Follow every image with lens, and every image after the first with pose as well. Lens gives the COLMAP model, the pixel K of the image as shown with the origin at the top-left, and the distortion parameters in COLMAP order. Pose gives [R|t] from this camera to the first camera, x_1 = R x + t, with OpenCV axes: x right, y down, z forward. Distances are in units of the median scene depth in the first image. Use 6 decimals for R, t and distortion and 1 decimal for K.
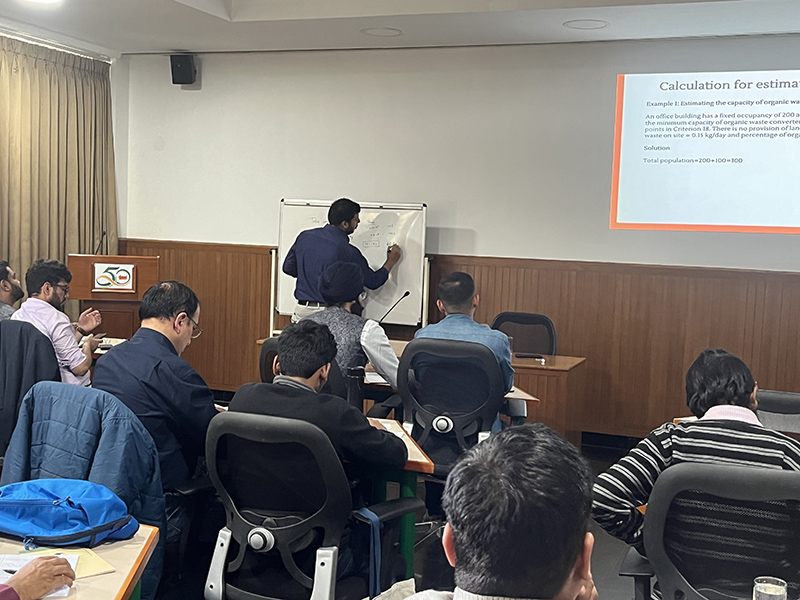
lens RADIAL K [[972.5, 0, 400.0], [0, 972.5, 300.0], [0, 0, 1]] dist [0.161709, -0.893893]
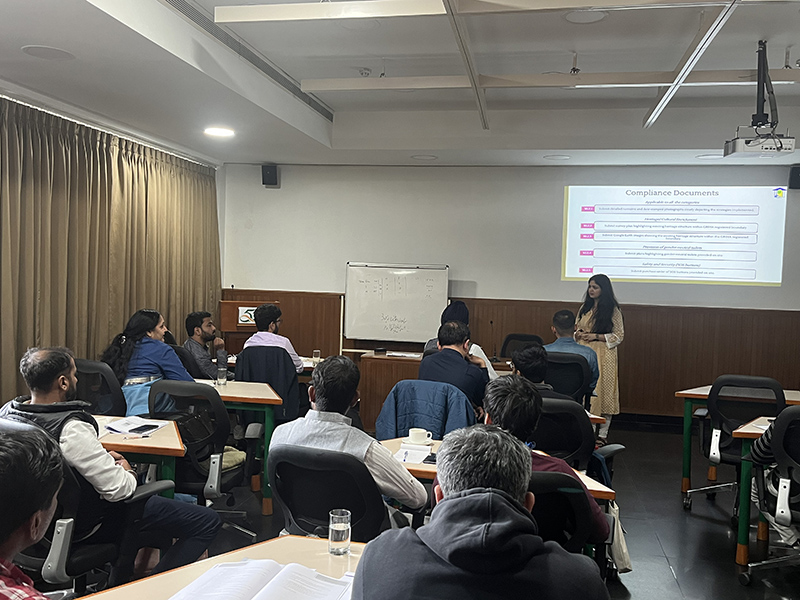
lens RADIAL K [[717.9, 0, 400.0], [0, 717.9, 300.0], [0, 0, 1]] dist [0.000461, 0.007391]
pose [[0.983525, -0.013065, 0.180301, -0.255541], [0.019464, 0.999240, -0.033767, -0.005865], [-0.179722, 0.036720, 0.983032, -0.114122]]
